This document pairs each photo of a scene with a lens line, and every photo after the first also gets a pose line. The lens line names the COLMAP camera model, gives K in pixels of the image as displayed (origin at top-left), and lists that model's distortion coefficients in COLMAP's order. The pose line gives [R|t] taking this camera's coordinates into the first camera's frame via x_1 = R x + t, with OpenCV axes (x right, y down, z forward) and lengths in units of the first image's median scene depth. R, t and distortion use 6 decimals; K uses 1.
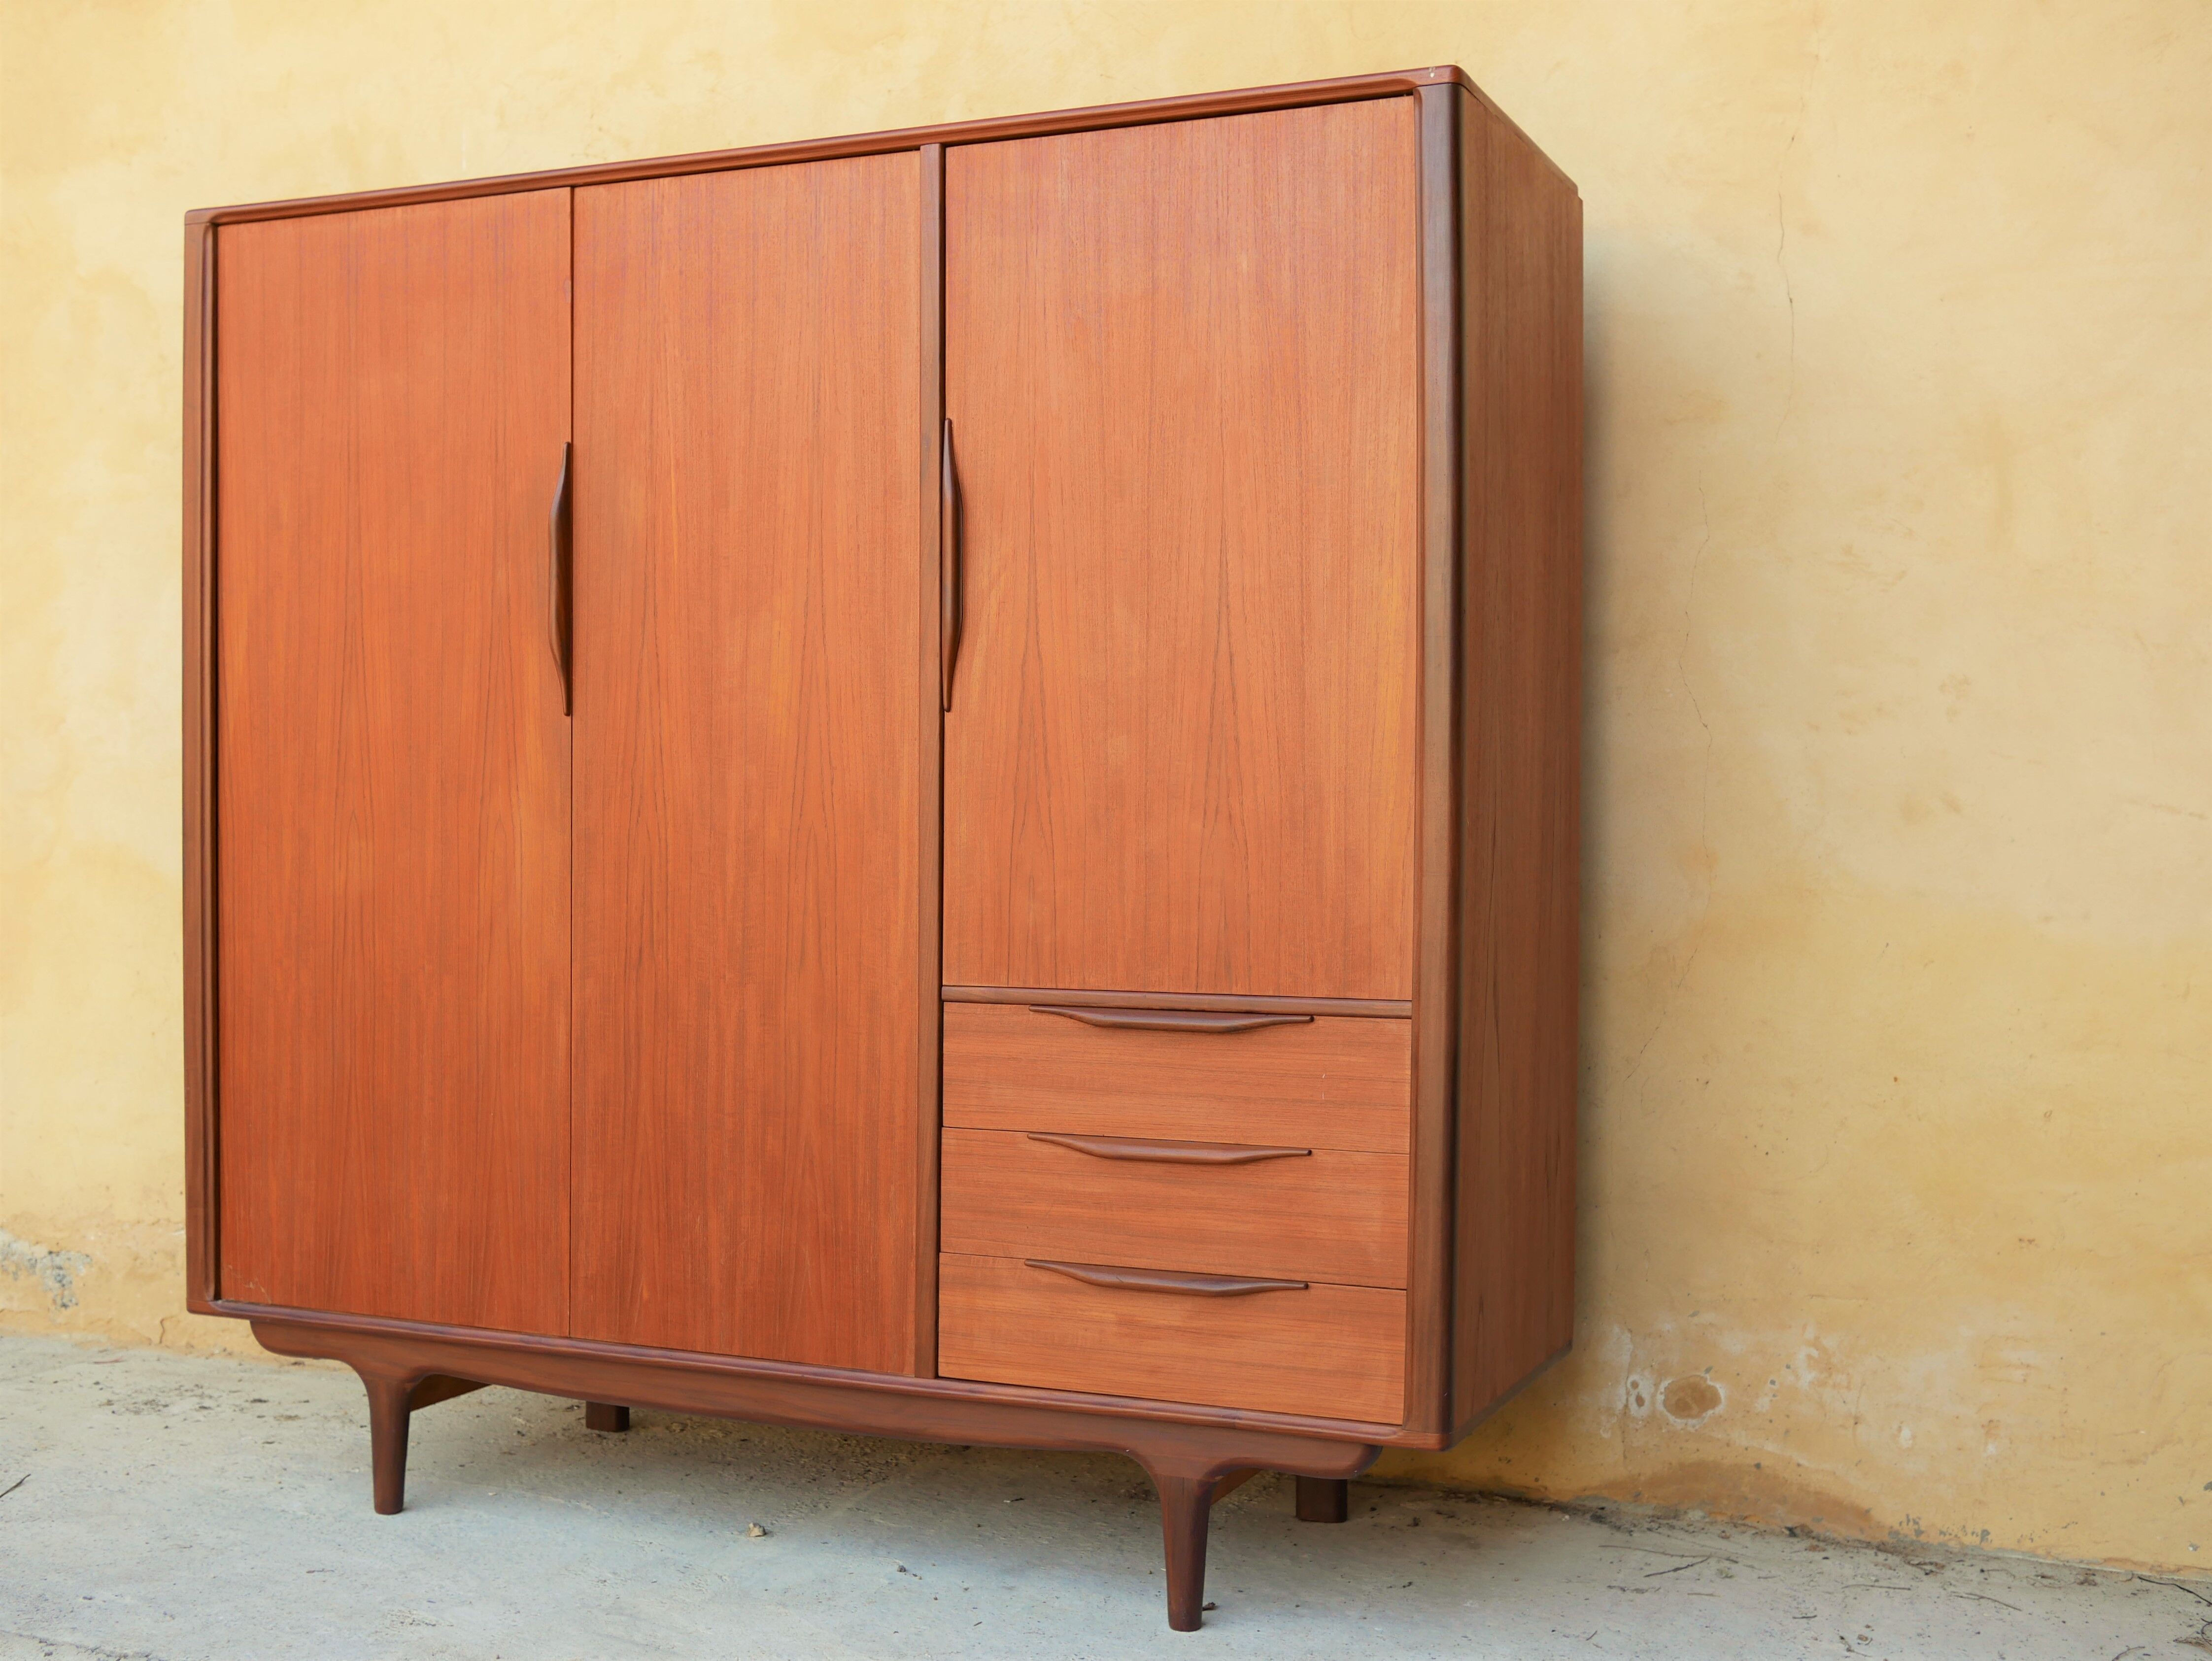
lens RADIAL K [[2558.9, 0, 1099.3], [0, 2558.9, 828.3], [0, 0, 1]] dist [-0.014545, 0.016283]
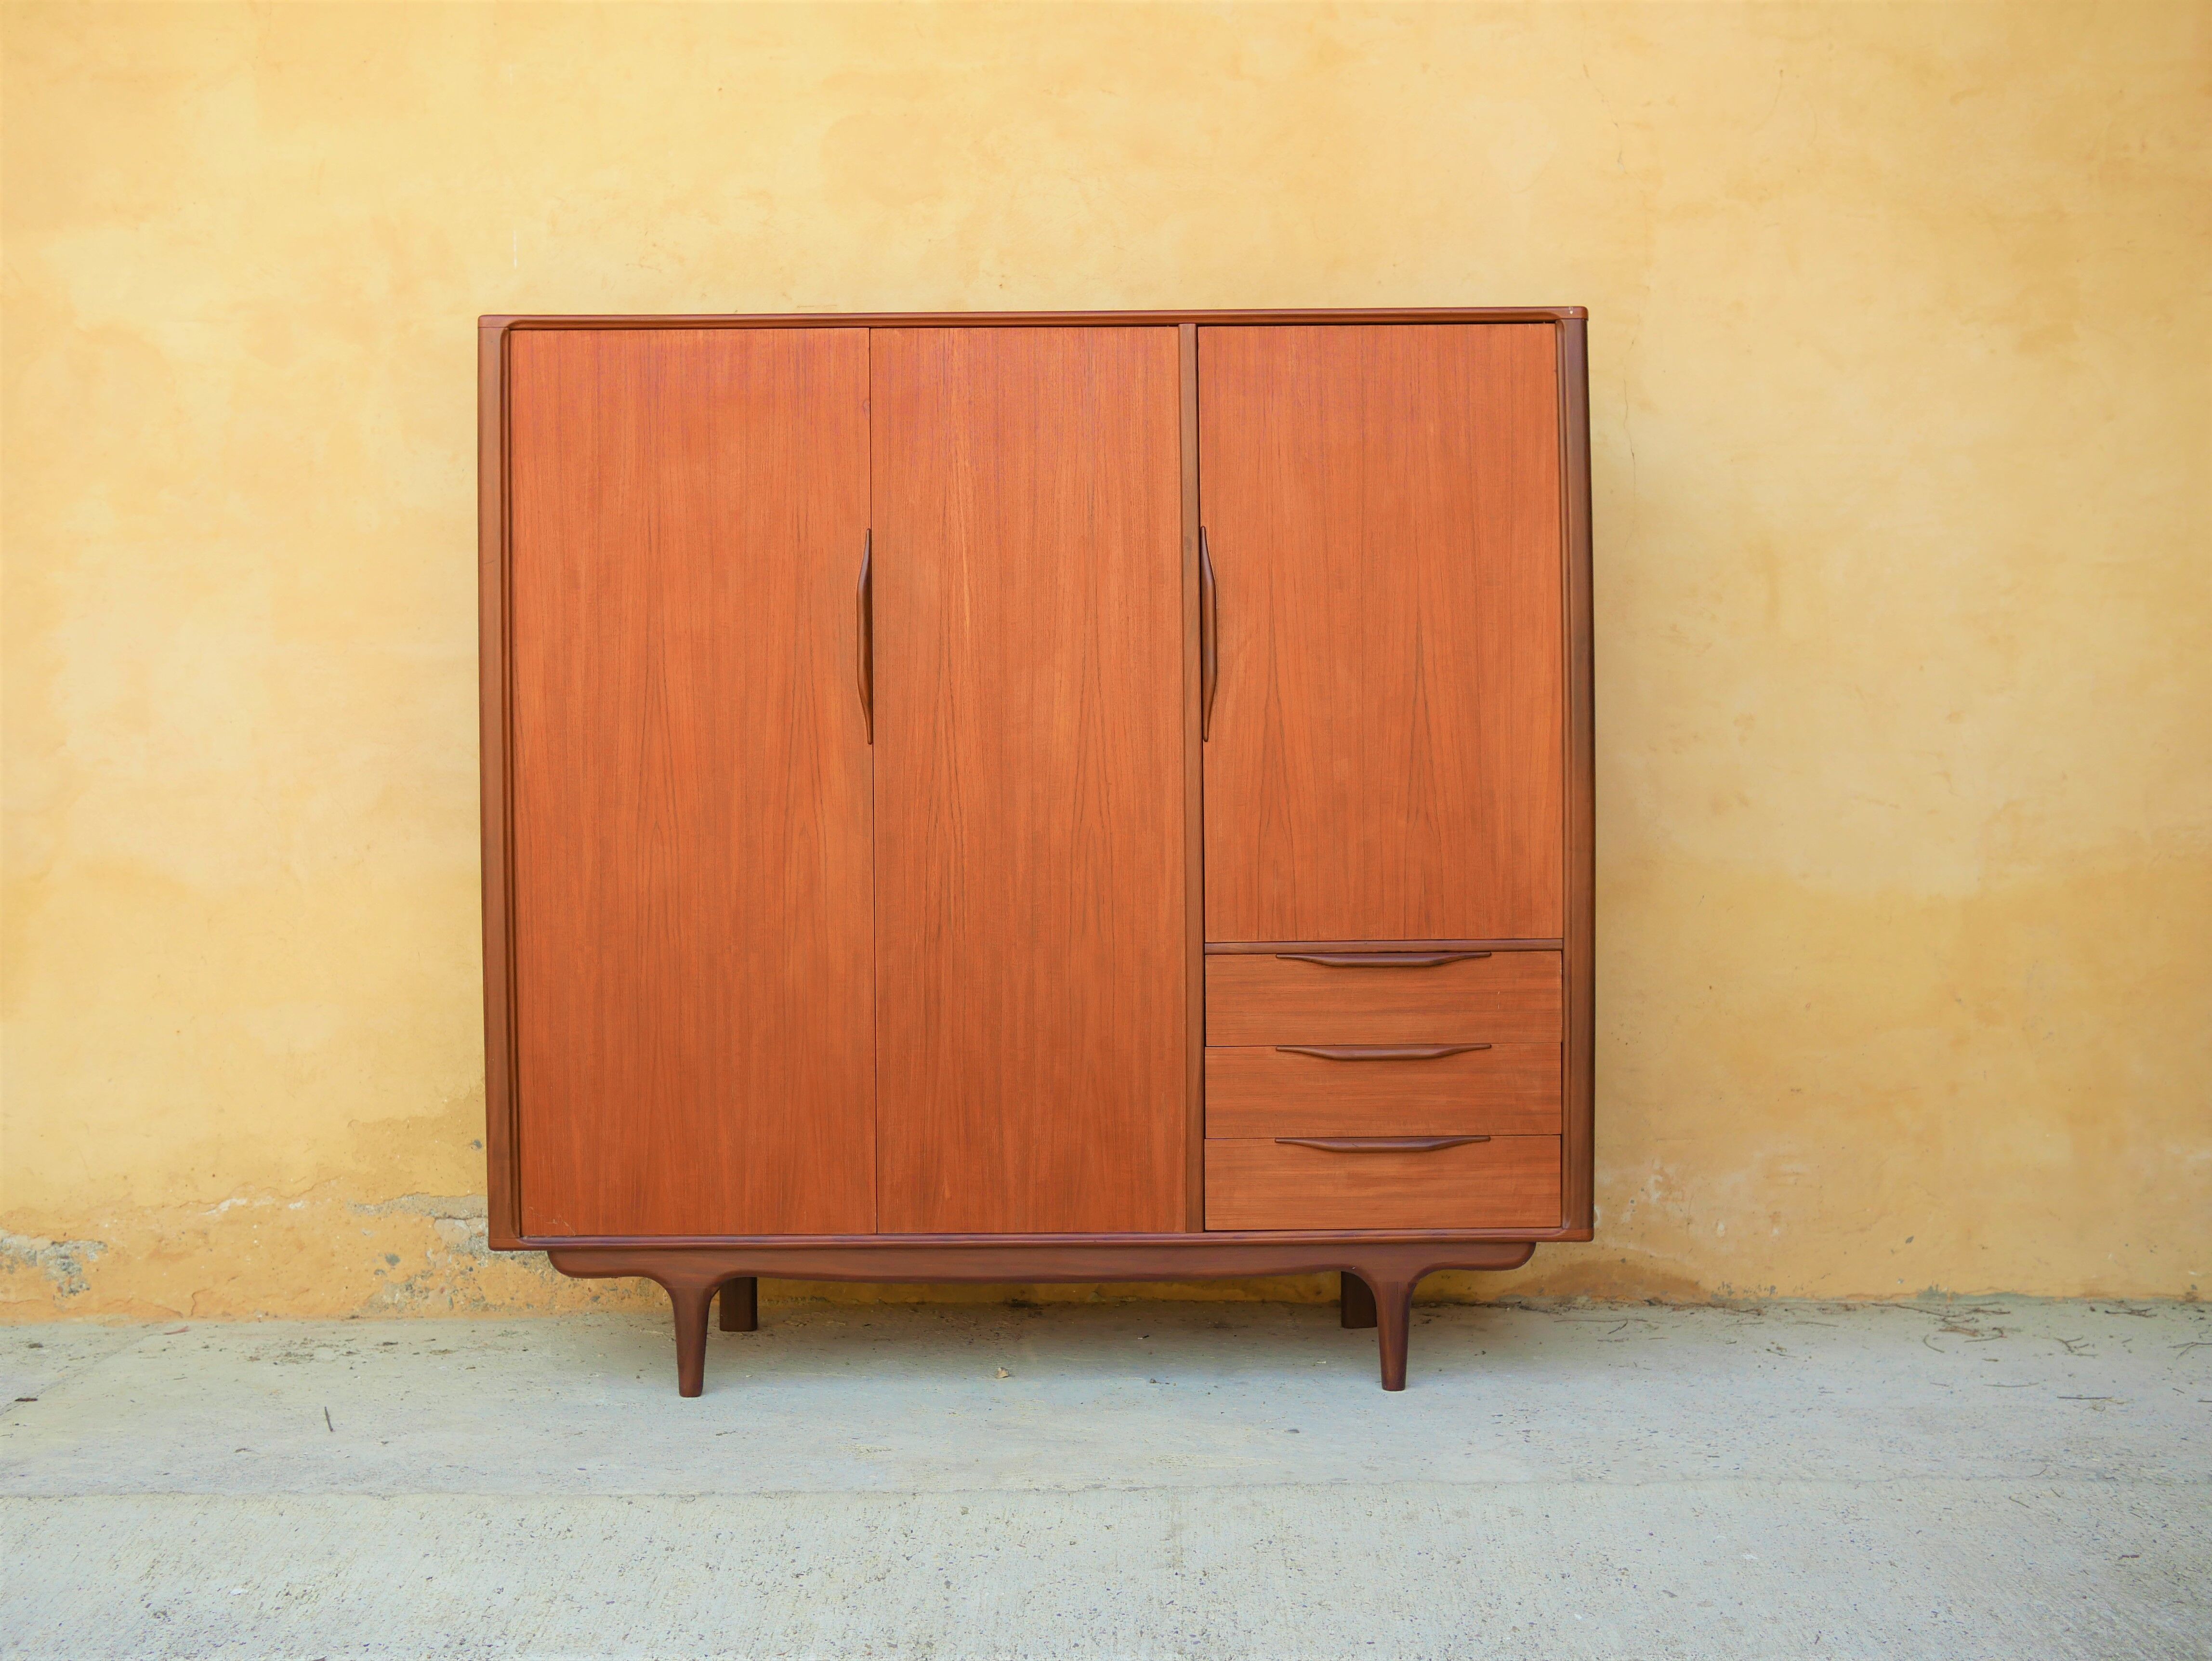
lens RADIAL K [[2504.6, 0, 1106.0], [0, 2504.6, 830.5], [0, 0, 1]] dist [-0.008837, -0.006590]
pose [[0.914236, -0.016820, 0.404834, -0.616774], [0.016425, 0.999855, 0.004449, -0.004856], [-0.404850, 0.002582, 0.914379, -0.187634]]
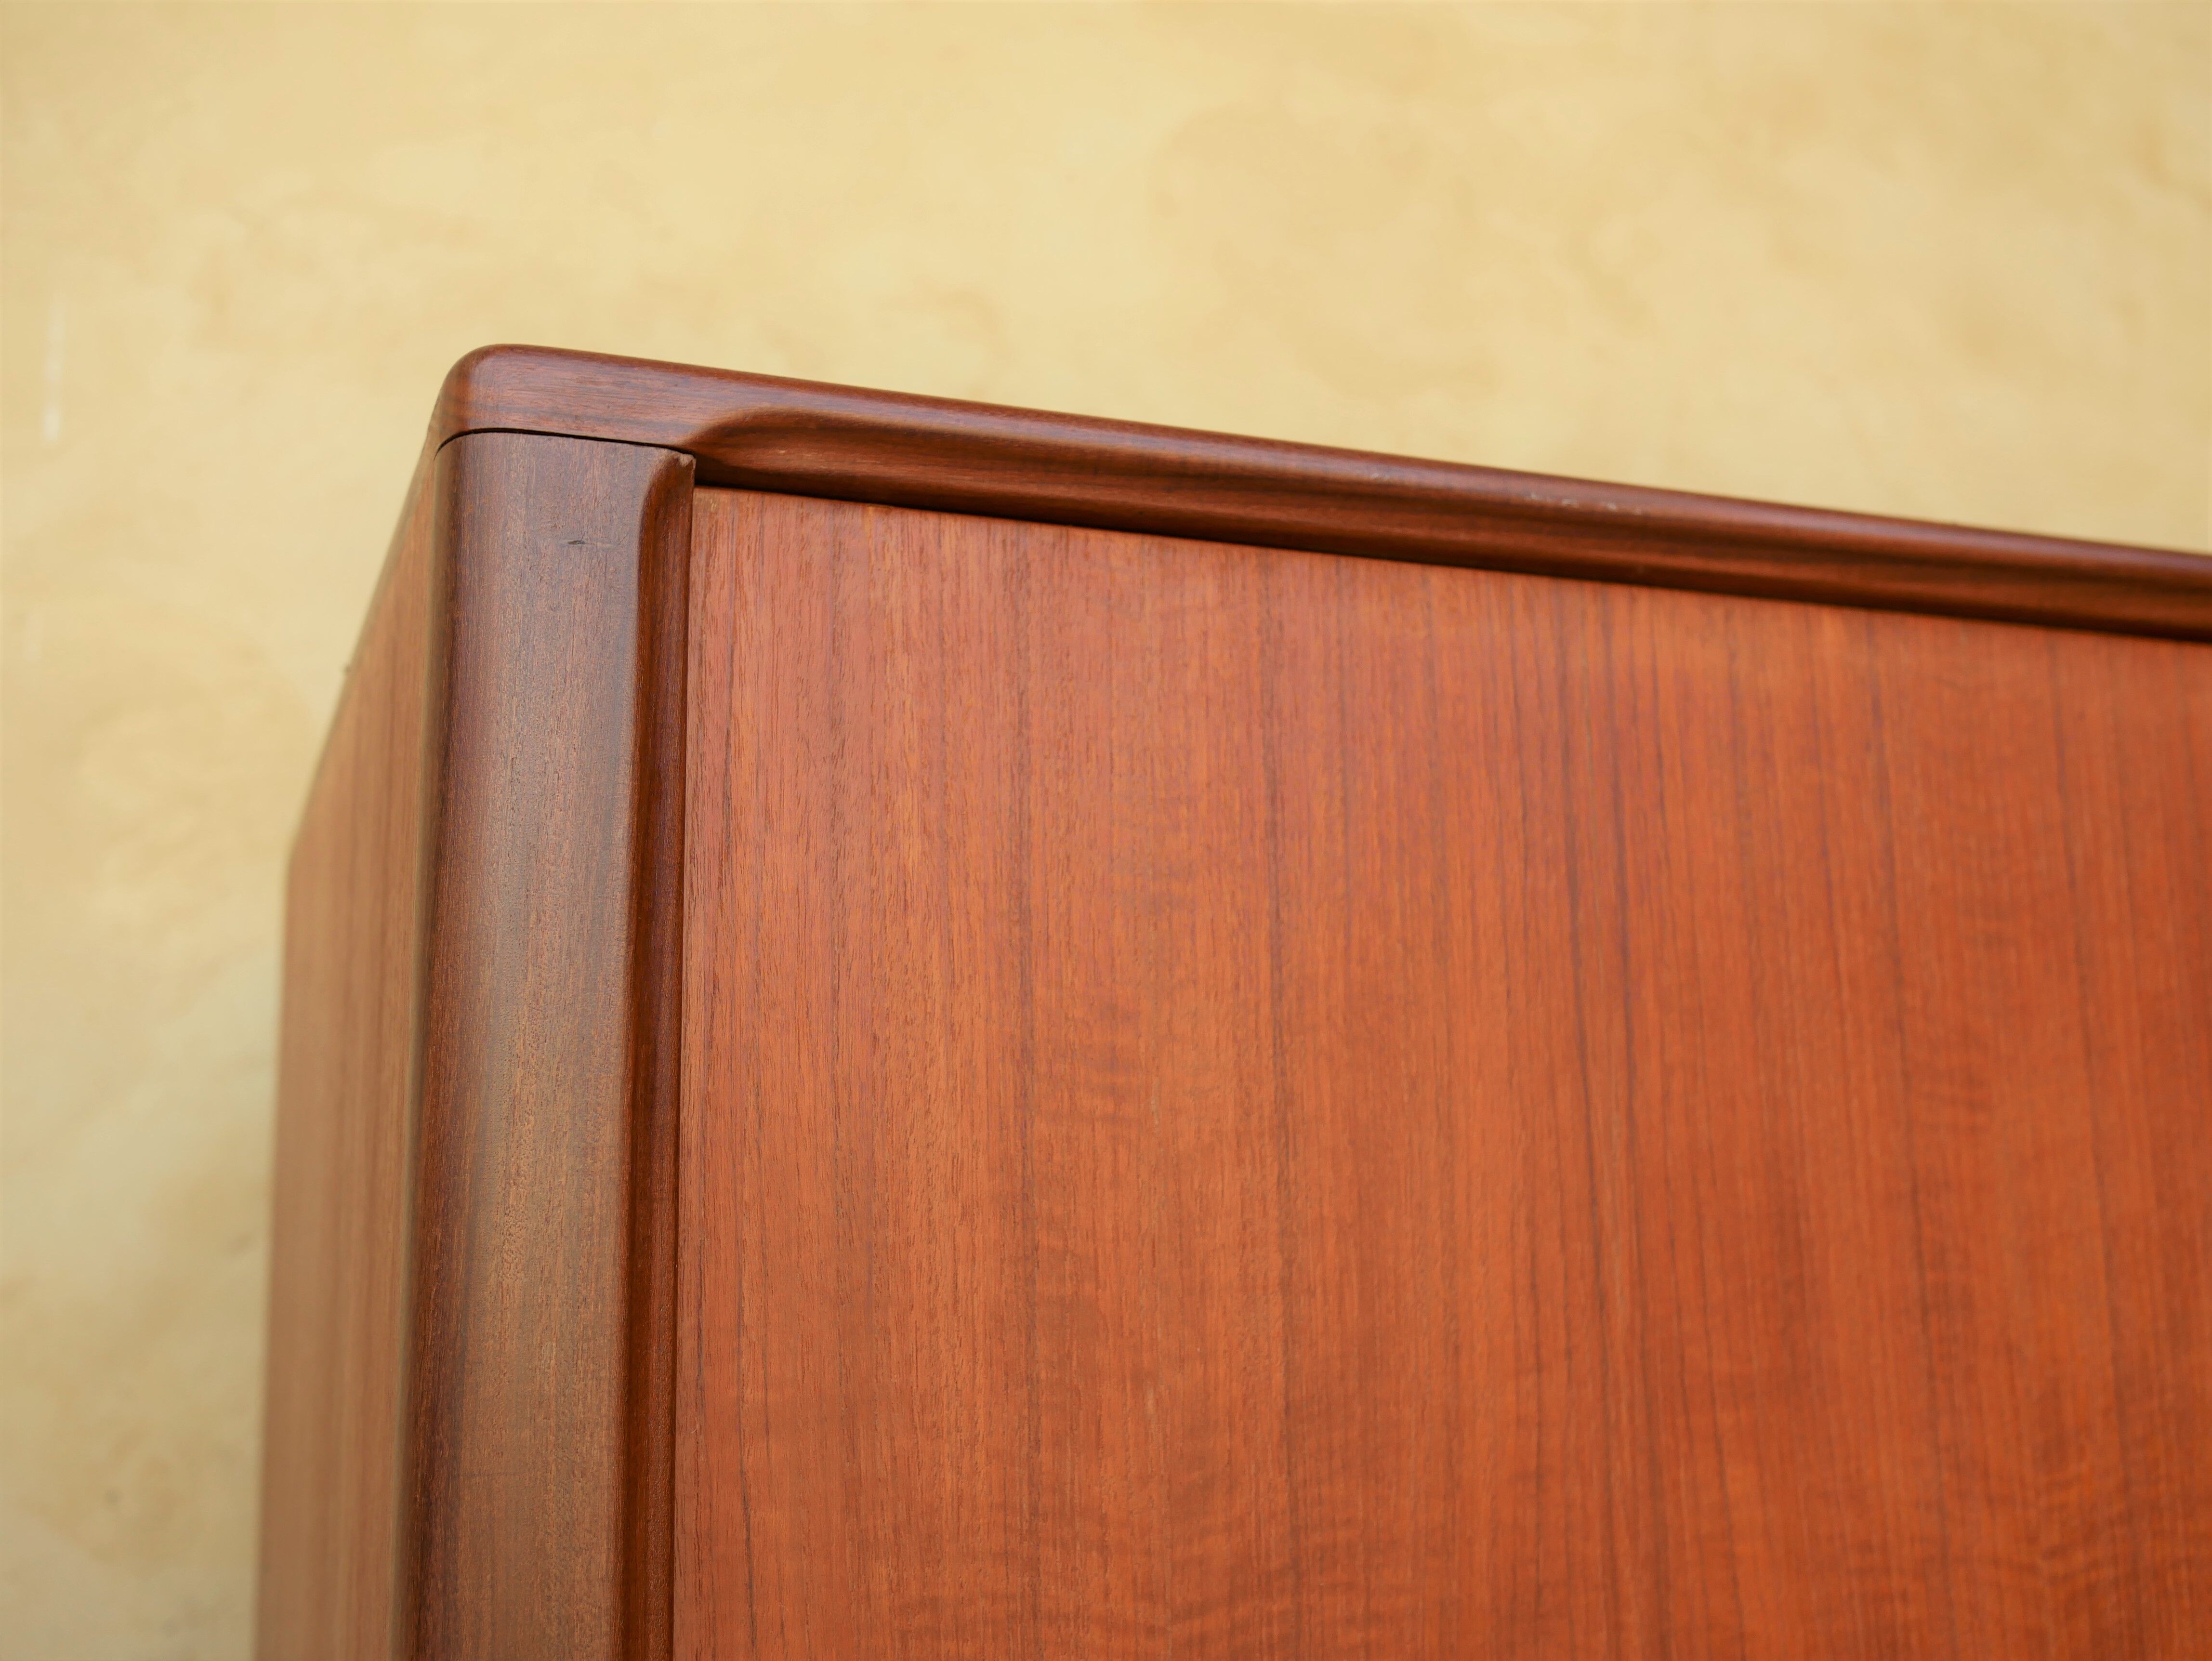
lens RADIAL K [[2559.0, 0, 1099.3], [0, 2559.0, 828.3], [0, 0, 1]] dist [-0.014545, 0.016283]
pose [[0.711939, 0.123513, 0.691294, -0.474332], [0.035518, 0.976817, -0.211107, -0.195613], [-0.701342, 0.174849, 0.691048, 0.951535]]
